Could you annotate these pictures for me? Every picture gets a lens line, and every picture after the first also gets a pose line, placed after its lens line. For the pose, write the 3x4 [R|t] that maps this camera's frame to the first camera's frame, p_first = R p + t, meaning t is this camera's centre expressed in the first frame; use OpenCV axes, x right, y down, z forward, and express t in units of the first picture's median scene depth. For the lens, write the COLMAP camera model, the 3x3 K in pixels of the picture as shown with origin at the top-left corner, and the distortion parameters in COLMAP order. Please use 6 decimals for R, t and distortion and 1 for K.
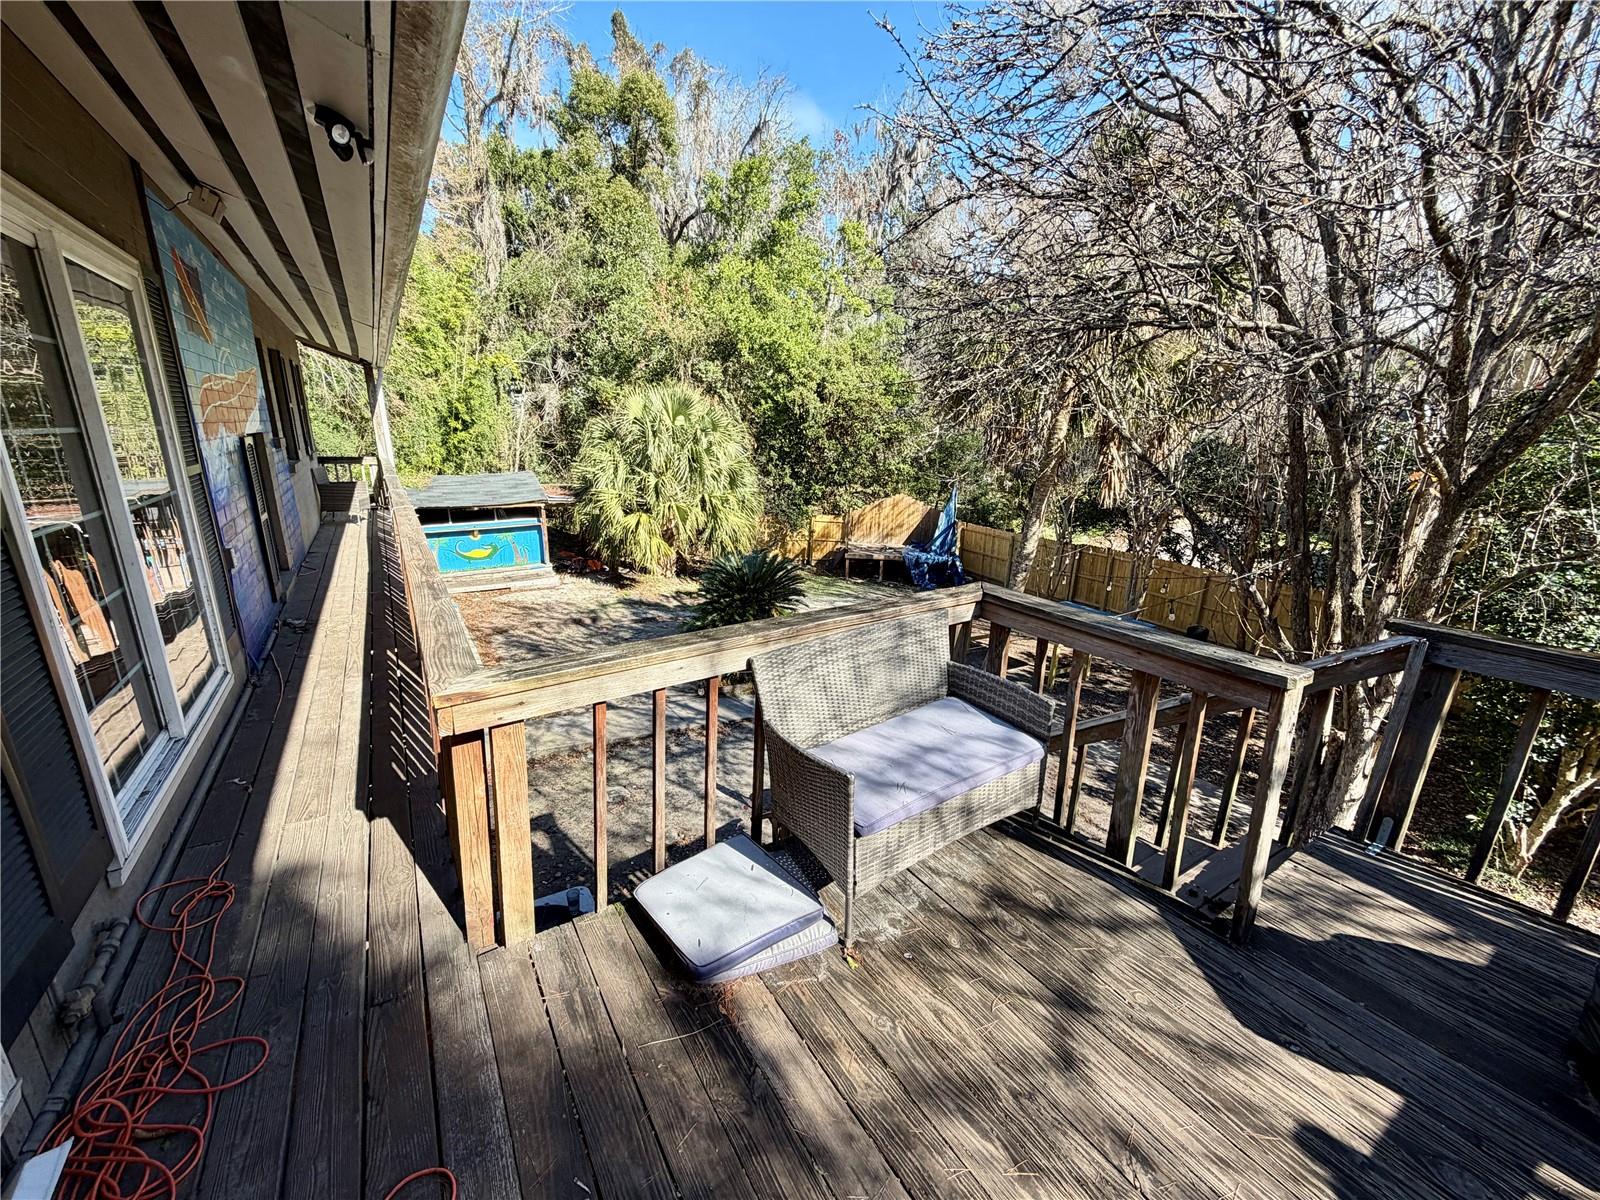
lens RADIAL K [[634.6, 0, 797.2], [0, 634.6, 600.9], [0, 0, 1]] dist [-0.000625, 0.000127]
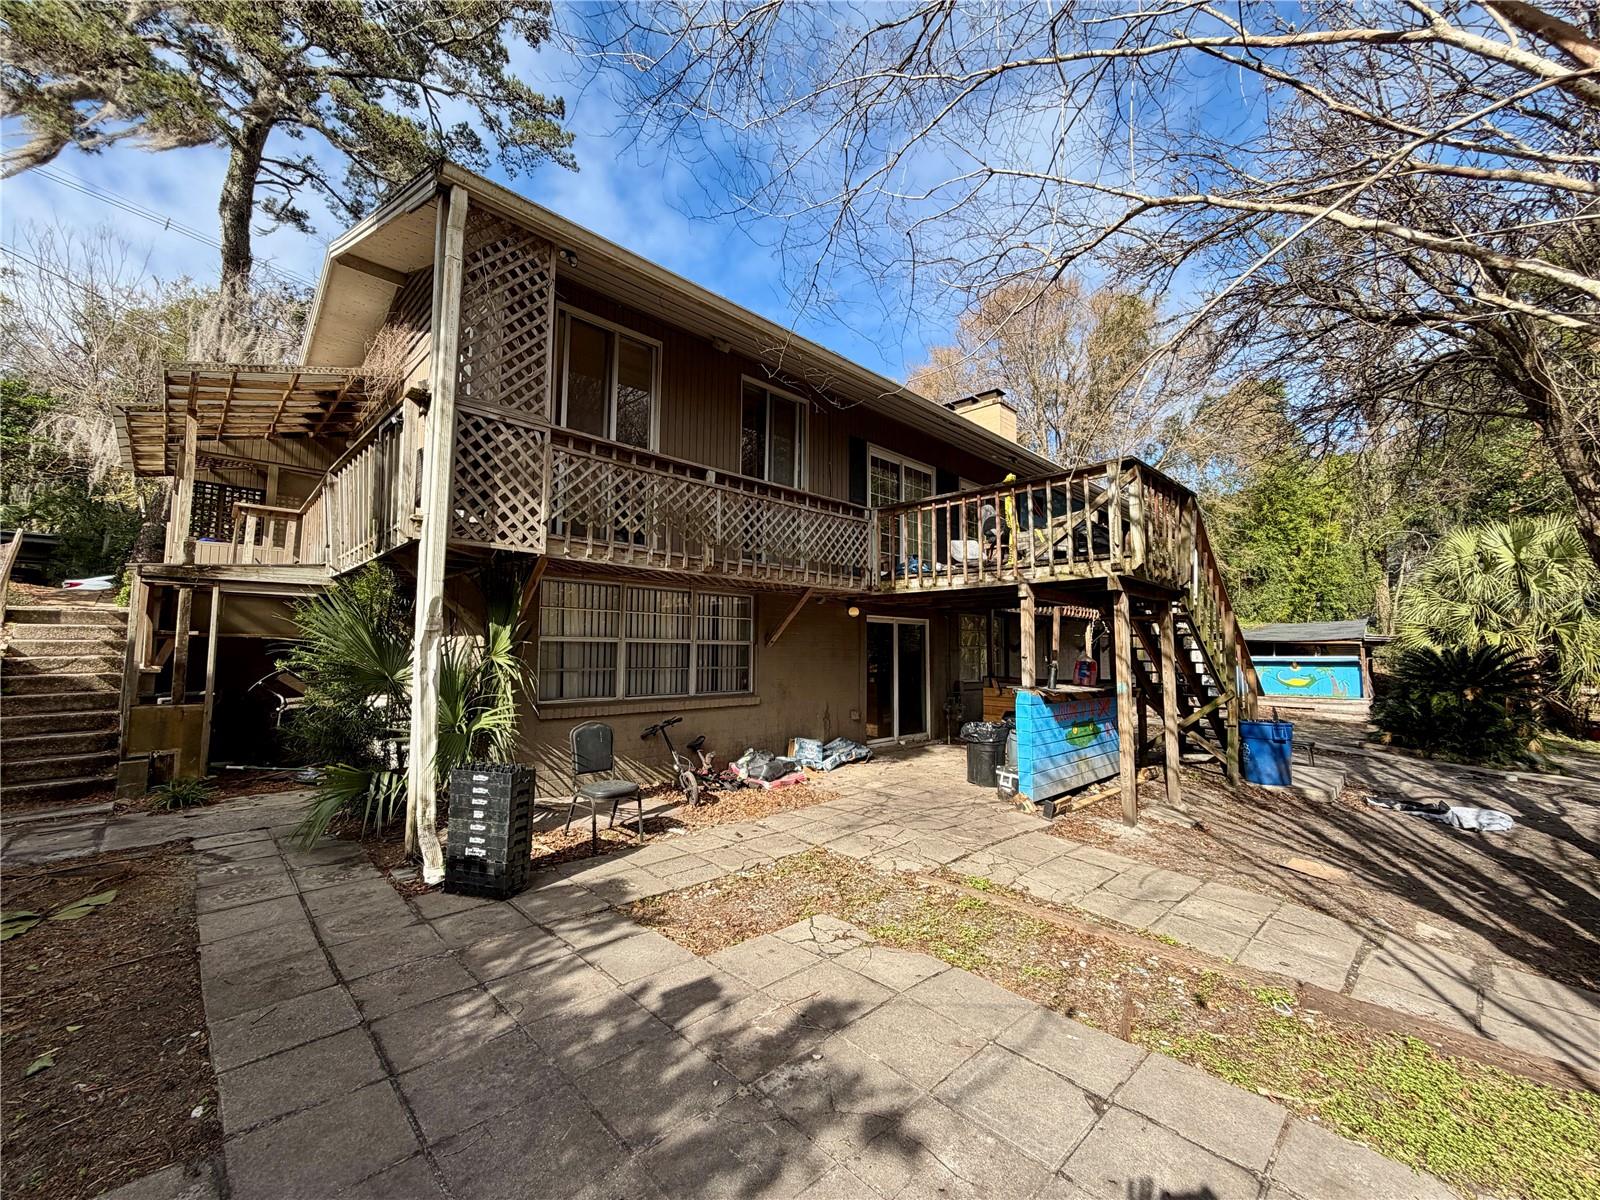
lens RADIAL K [[634.6, 0, 797.2], [0, 634.6, 600.9], [0, 0, 1]] dist [-0.000625, 0.000127]
pose [[0.203862, -0.093622, -0.974513, 0.502934], [-0.264049, 0.953269, -0.146818, 0.208518], [0.942718, 0.287250, 0.169615, -0.158675]]
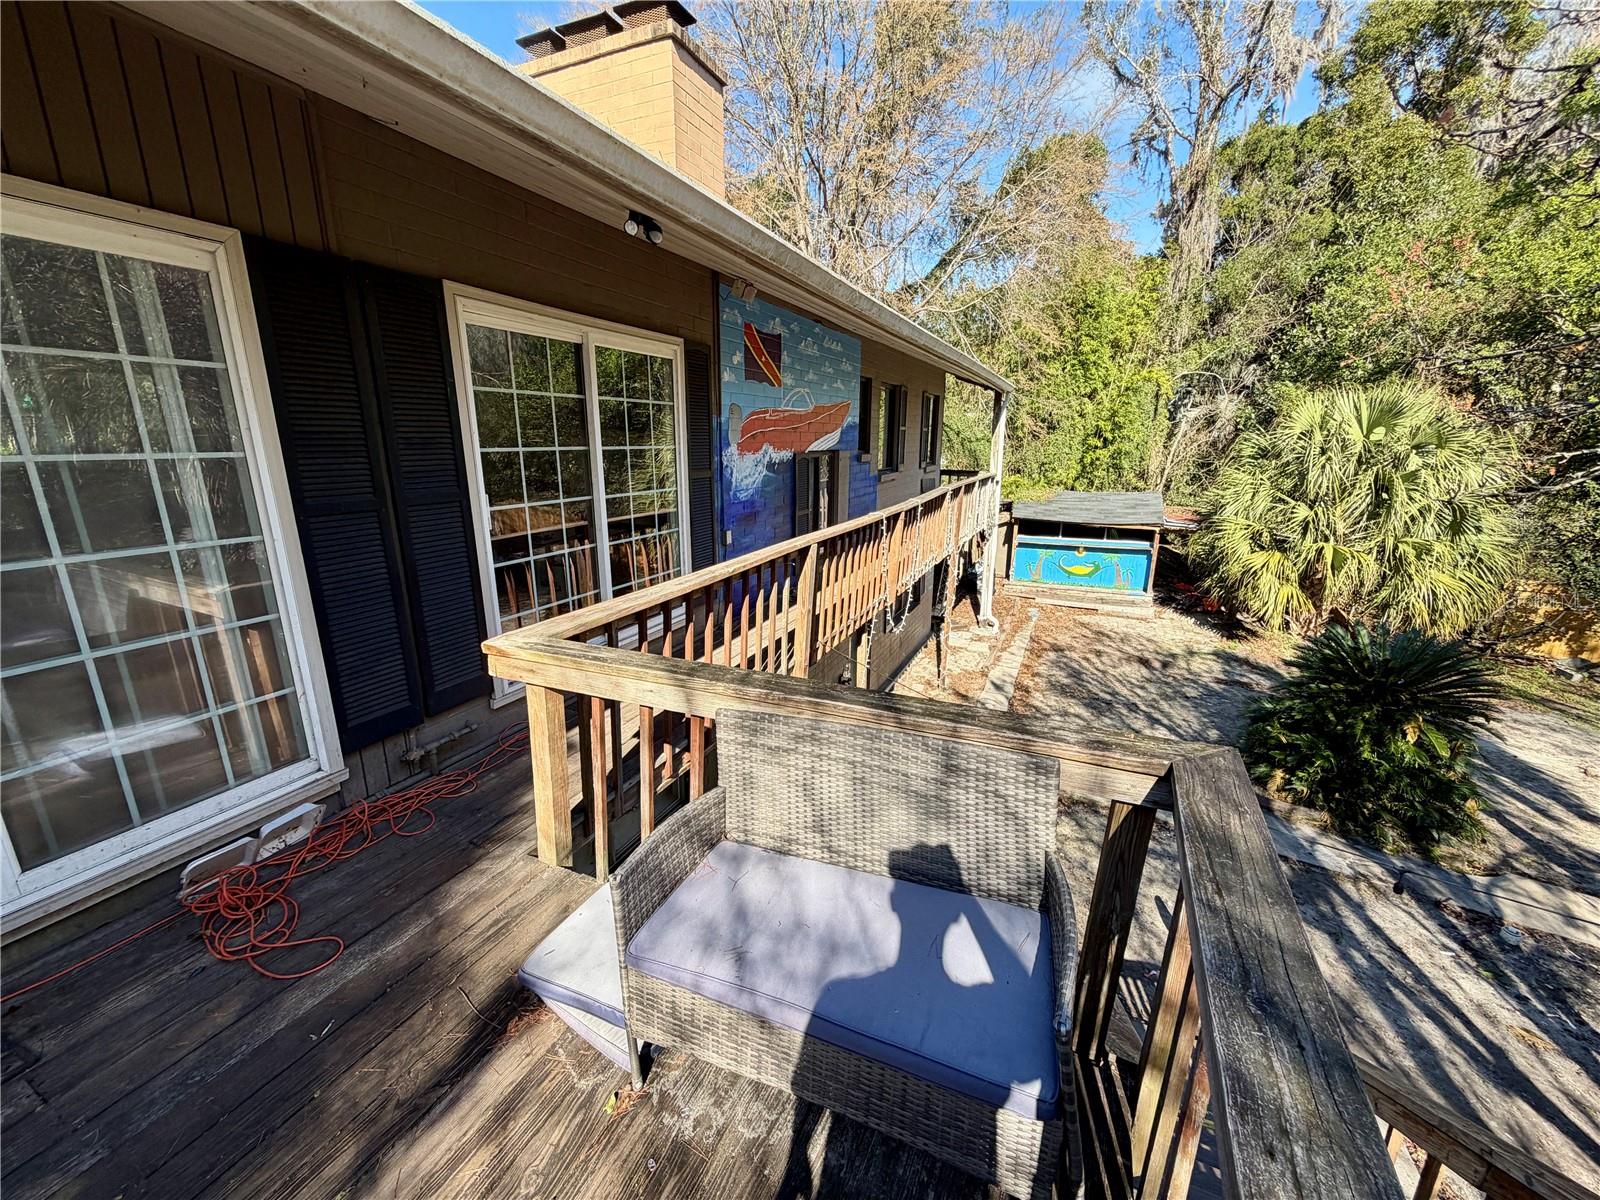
lens RADIAL K [[634.6, 0, 797.2], [0, 634.6, 600.9], [0, 0, 1]] dist [-0.000625, 0.000127]
pose [[0.537271, 0.195278, -0.820492, 0.088577], [-0.216238, 0.972203, 0.089790, -0.020608], [0.815219, 0.129180, 0.564563, 0.076691]]
